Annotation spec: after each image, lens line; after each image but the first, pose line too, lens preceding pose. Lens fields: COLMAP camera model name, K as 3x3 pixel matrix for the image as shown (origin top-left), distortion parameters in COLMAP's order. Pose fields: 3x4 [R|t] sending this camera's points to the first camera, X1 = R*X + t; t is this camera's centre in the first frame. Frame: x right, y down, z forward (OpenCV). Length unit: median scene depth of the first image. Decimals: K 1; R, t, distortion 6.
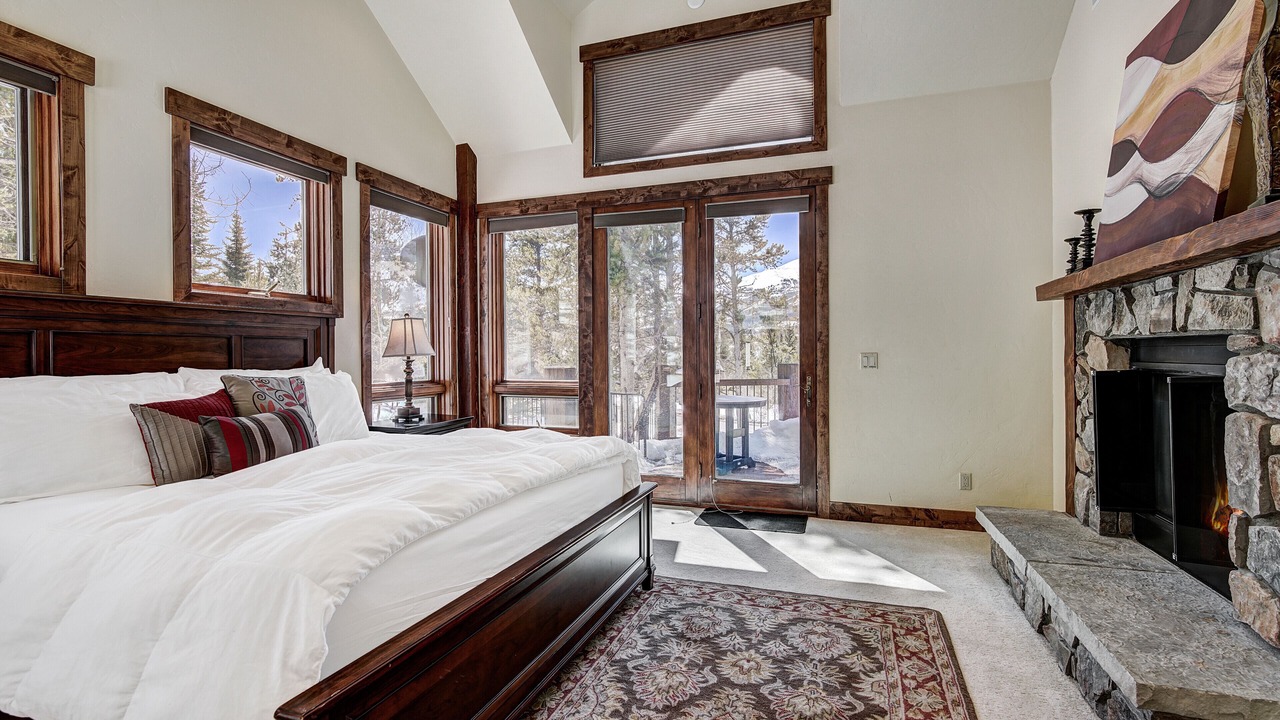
lens RADIAL K [[568.8, 0, 640.0], [0, 568.8, 360.0], [0, 0, 1]] dist [-0.015489, -0.000491]
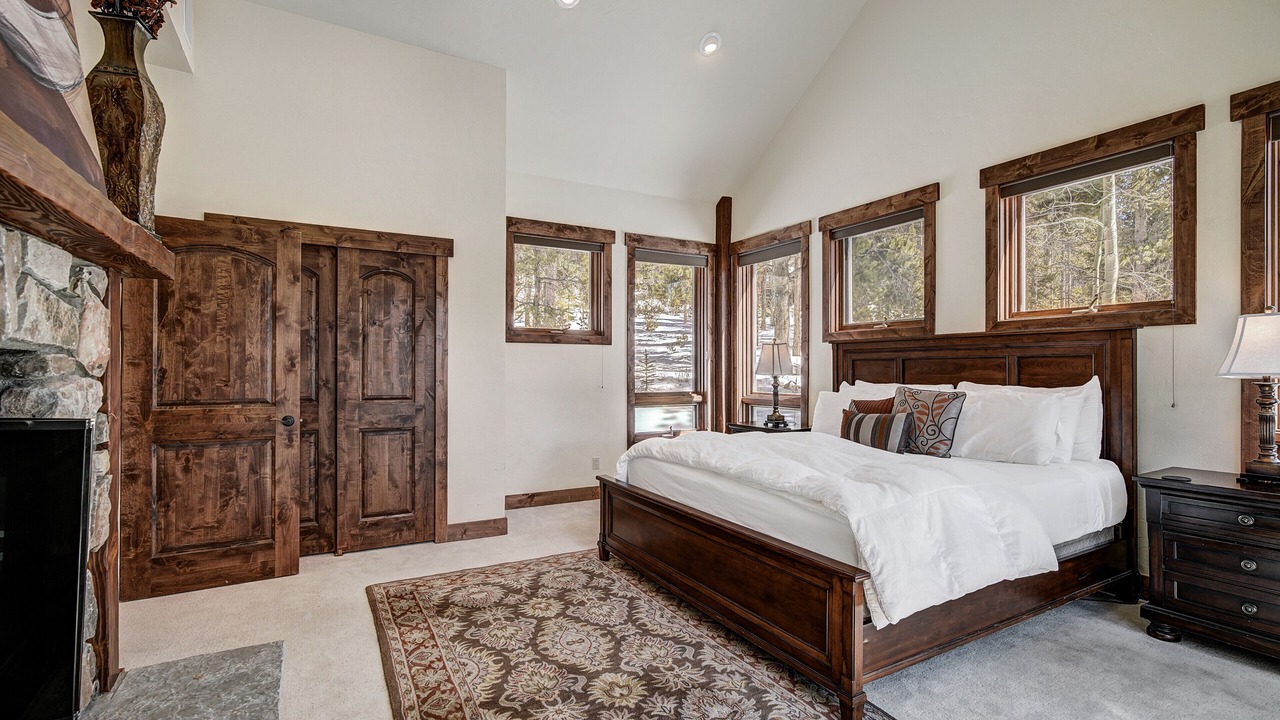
lens RADIAL K [[568.8, 0, 640.0], [0, 568.8, 360.0], [0, 0, 1]] dist [-0.015489, -0.000491]
pose [[-0.648678, -0.010520, -0.760991, 0.822526], [-0.005348, 0.999943, -0.009265, -0.025223], [0.761044, -0.001940, -0.648697, 1.490388]]
